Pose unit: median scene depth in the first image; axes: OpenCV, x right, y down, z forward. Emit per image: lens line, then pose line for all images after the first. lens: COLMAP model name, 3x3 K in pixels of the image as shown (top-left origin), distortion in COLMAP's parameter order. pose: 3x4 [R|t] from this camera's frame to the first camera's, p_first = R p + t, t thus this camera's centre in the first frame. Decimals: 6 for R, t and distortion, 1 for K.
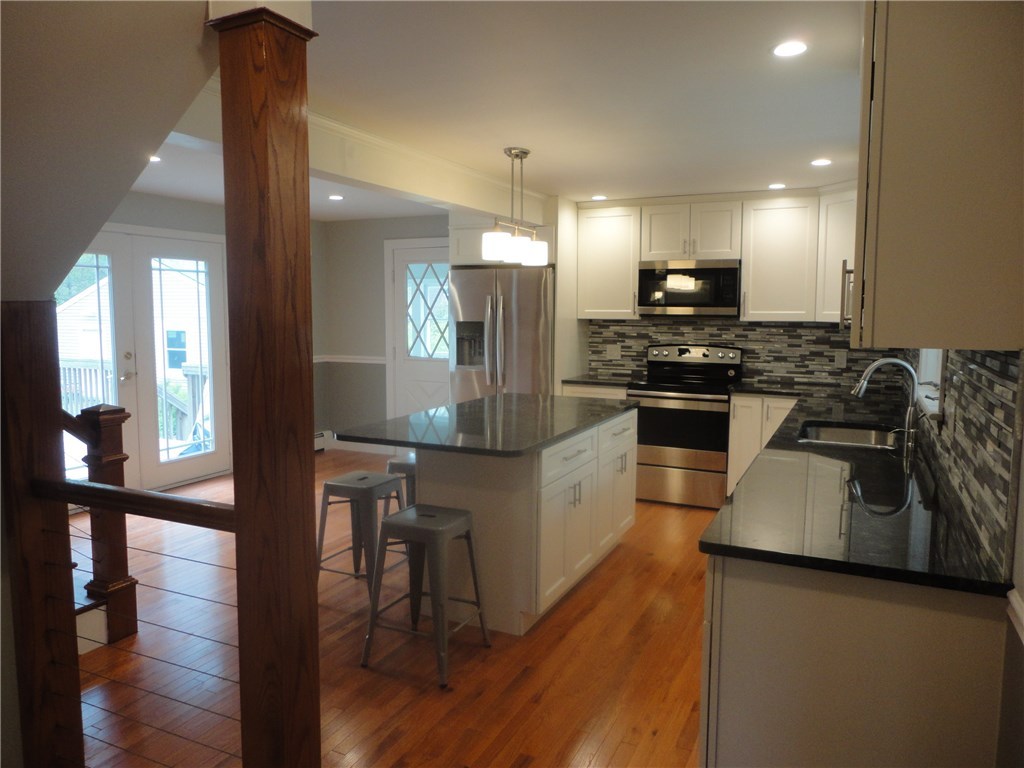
lens RADIAL K [[737.0, 0, 508.7], [0, 737.0, 377.7], [0, 0, 1]] dist [-0.012751, 0.004476]
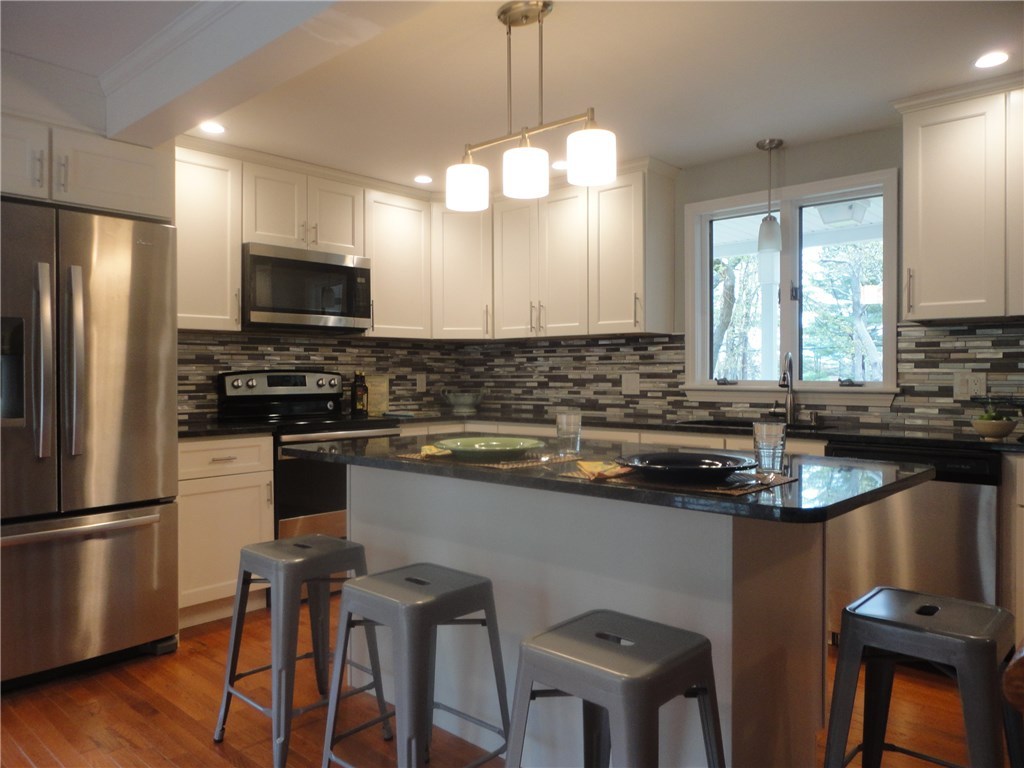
lens RADIAL K [[737.0, 0, 512.6], [0, 737.0, 386.2], [0, 0, 1]] dist [-0.012751, 0.004476]
pose [[0.292592, -0.022473, 0.955973, -0.380041], [0.098680, 0.995096, -0.006810, -0.002657], [-0.951132, 0.096328, 0.293375, 0.591528]]
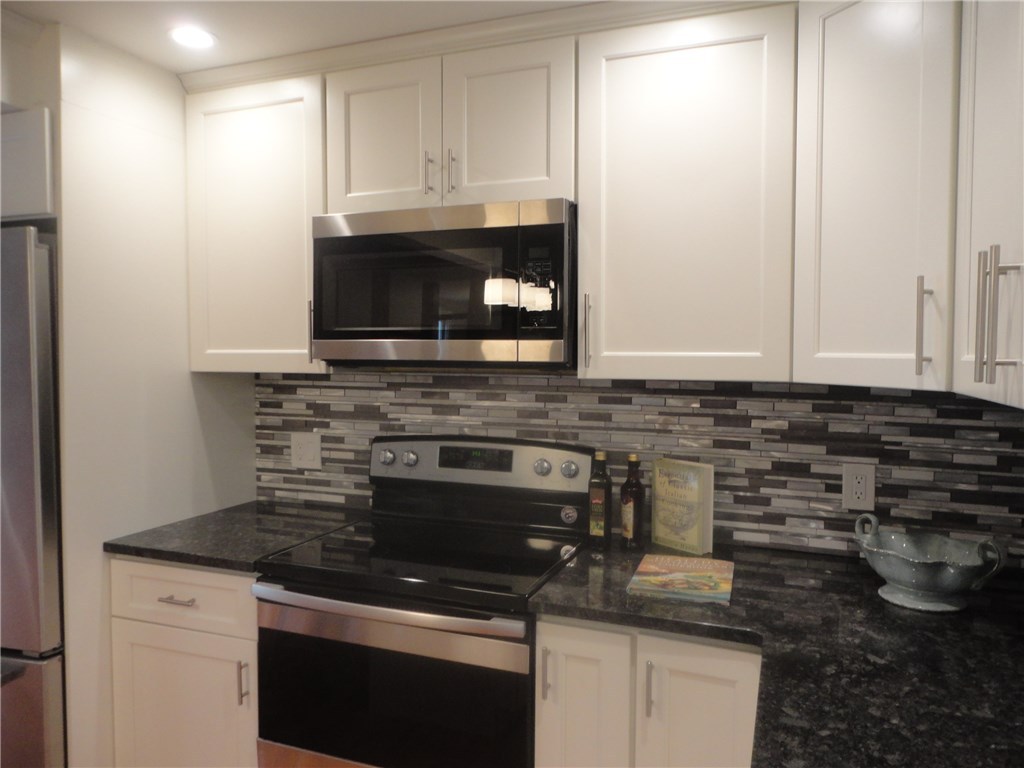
lens RADIAL K [[737.0, 0, 511.8], [0, 737.0, 381.0], [0, 0, 1]] dist [-0.012751, 0.004476]
pose [[0.996679, -0.002871, 0.081383, 0.243321], [0.007381, 0.998450, -0.055164, -0.054495], [-0.081098, 0.055581, 0.995155, 0.625805]]
